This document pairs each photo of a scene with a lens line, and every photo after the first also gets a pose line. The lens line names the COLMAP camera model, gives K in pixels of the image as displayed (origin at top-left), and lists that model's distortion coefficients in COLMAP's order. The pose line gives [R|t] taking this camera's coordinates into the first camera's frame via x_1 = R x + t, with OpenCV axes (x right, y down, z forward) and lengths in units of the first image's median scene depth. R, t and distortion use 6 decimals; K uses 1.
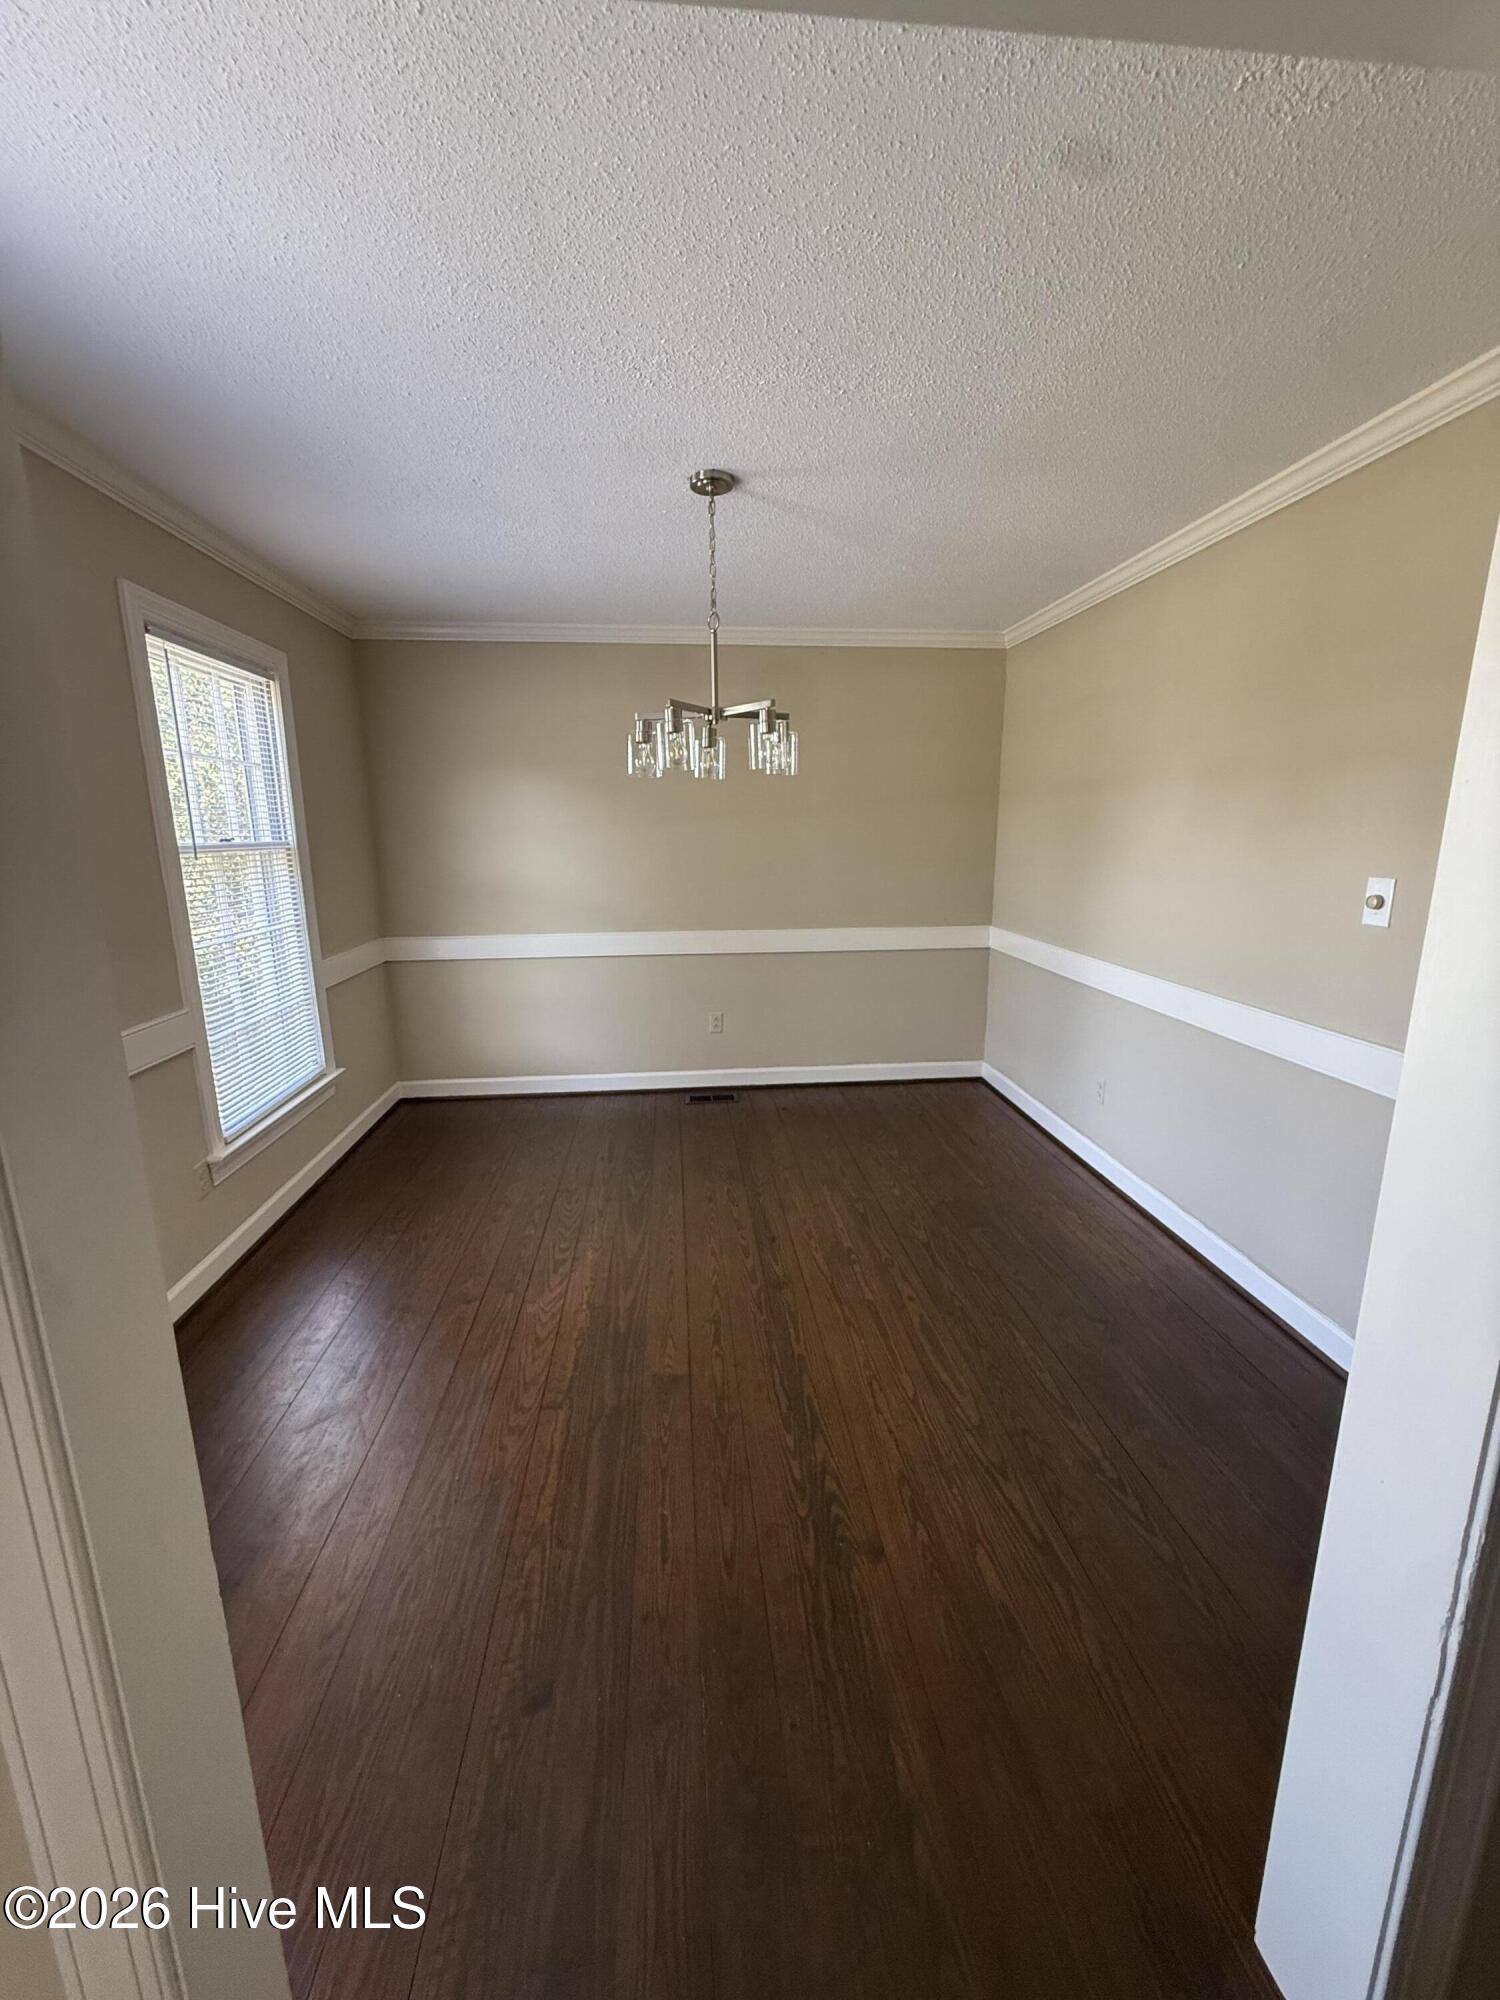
lens RADIAL K [[799.3, 0, 745.2], [0, 799.3, 998.6], [0, 0, 1]] dist [0.000636, -0.000330]
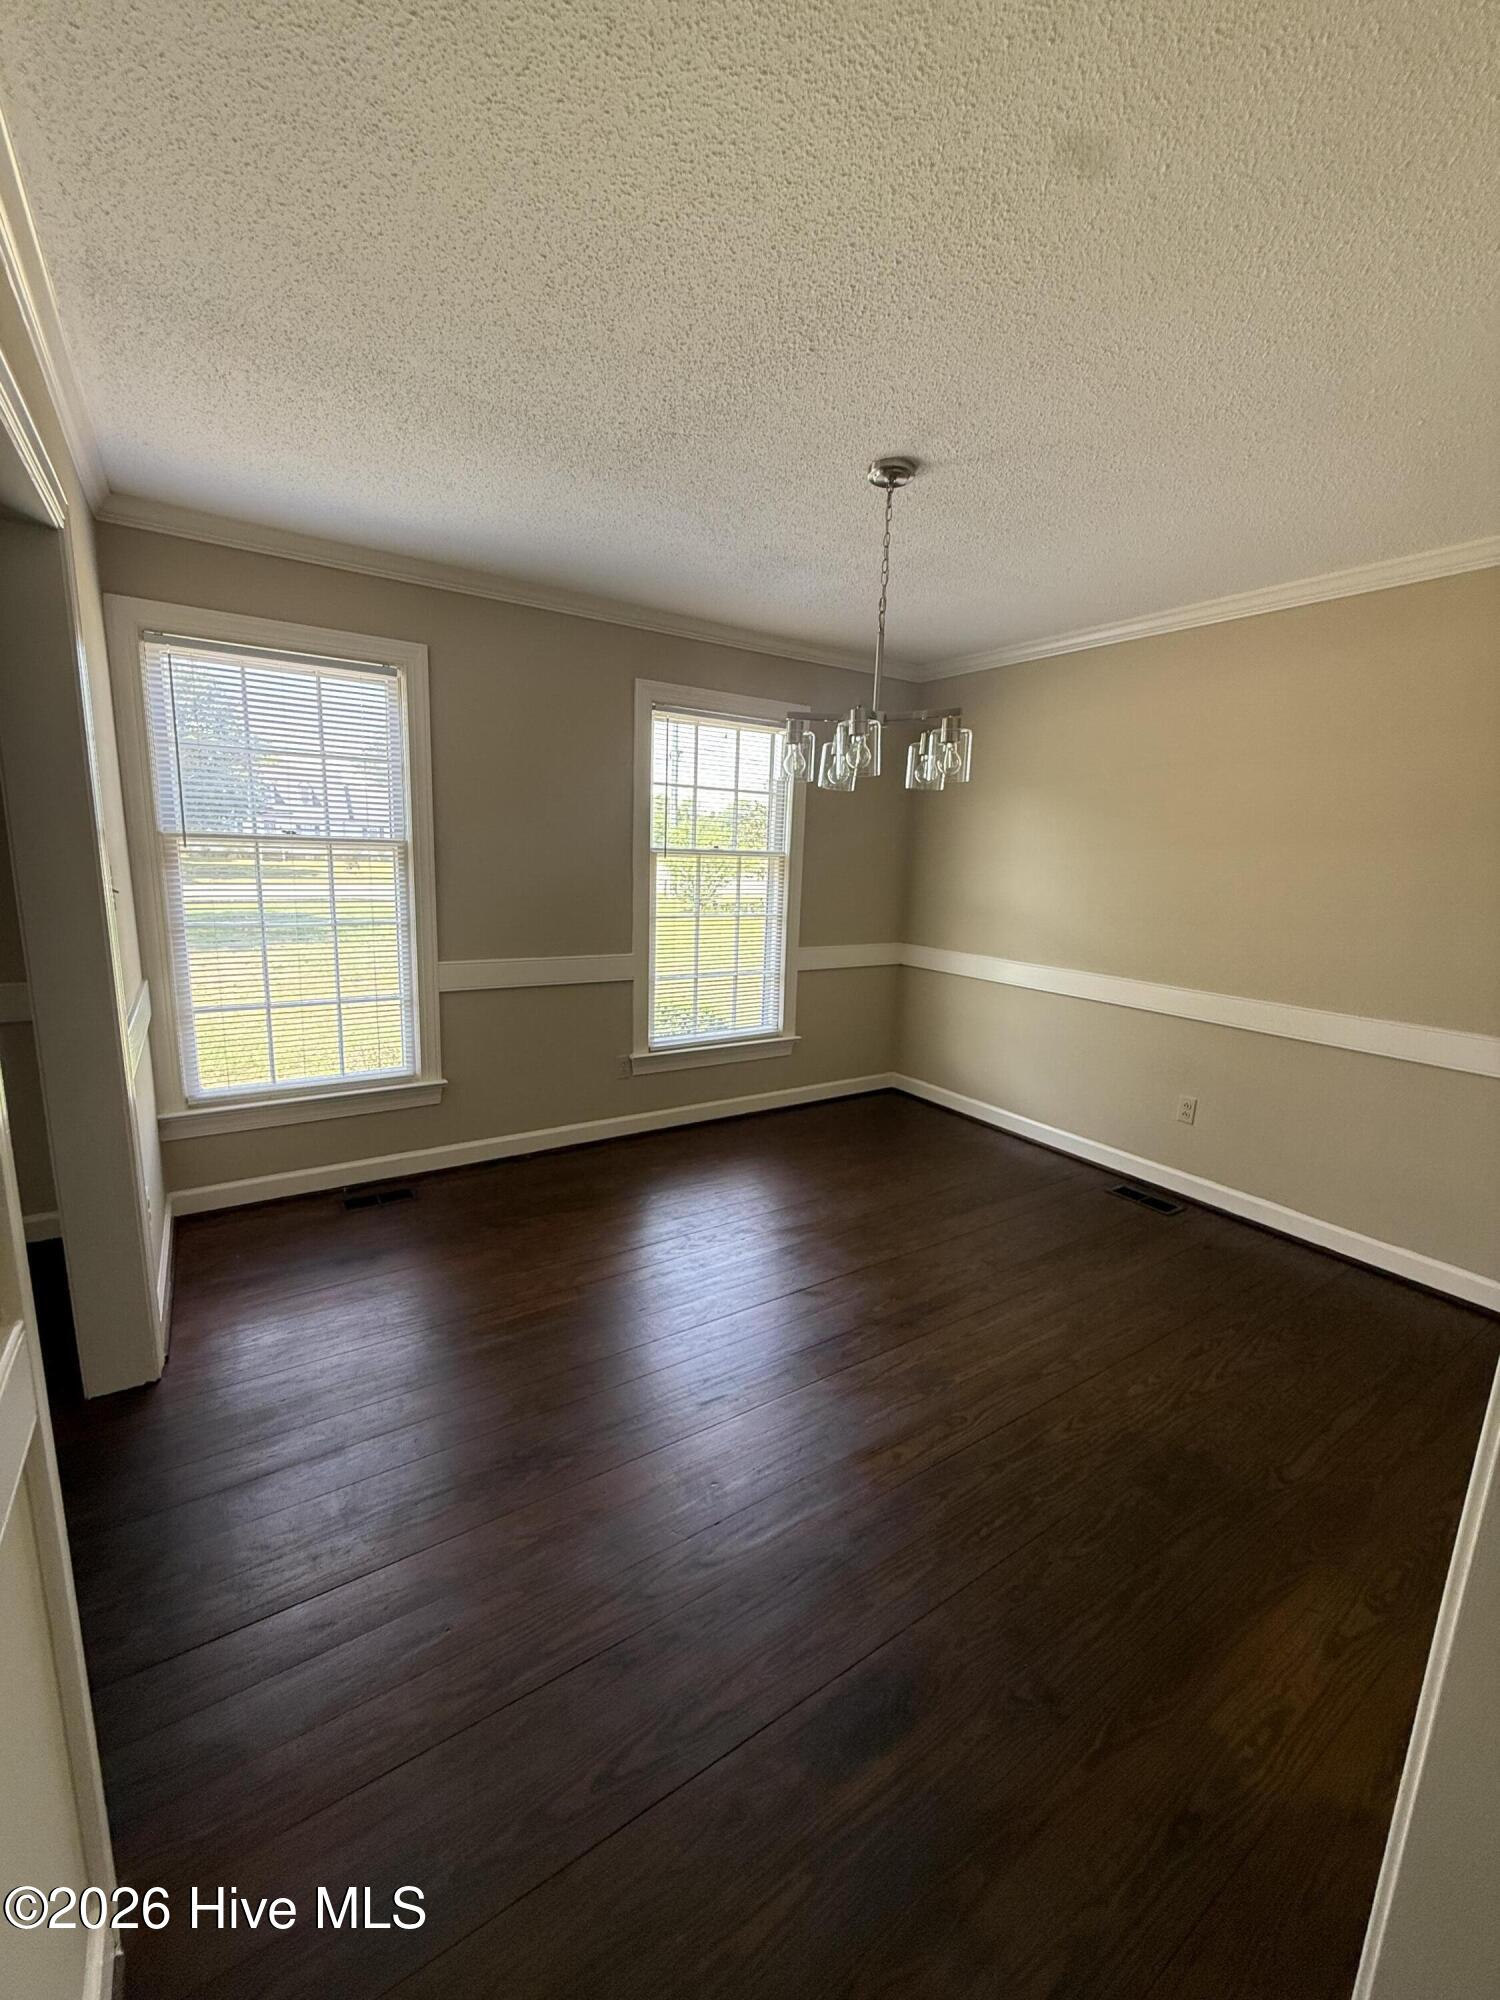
lens RADIAL K [[799.3, 0, 745.2], [0, 799.3, 998.6], [0, 0, 1]] dist [0.000636, -0.000330]
pose [[0.467016, 0.185188, -0.864640, 0.538678], [-0.219831, 0.971440, 0.089326, -0.064212], [0.856487, 0.148358, 0.494388, 0.325623]]
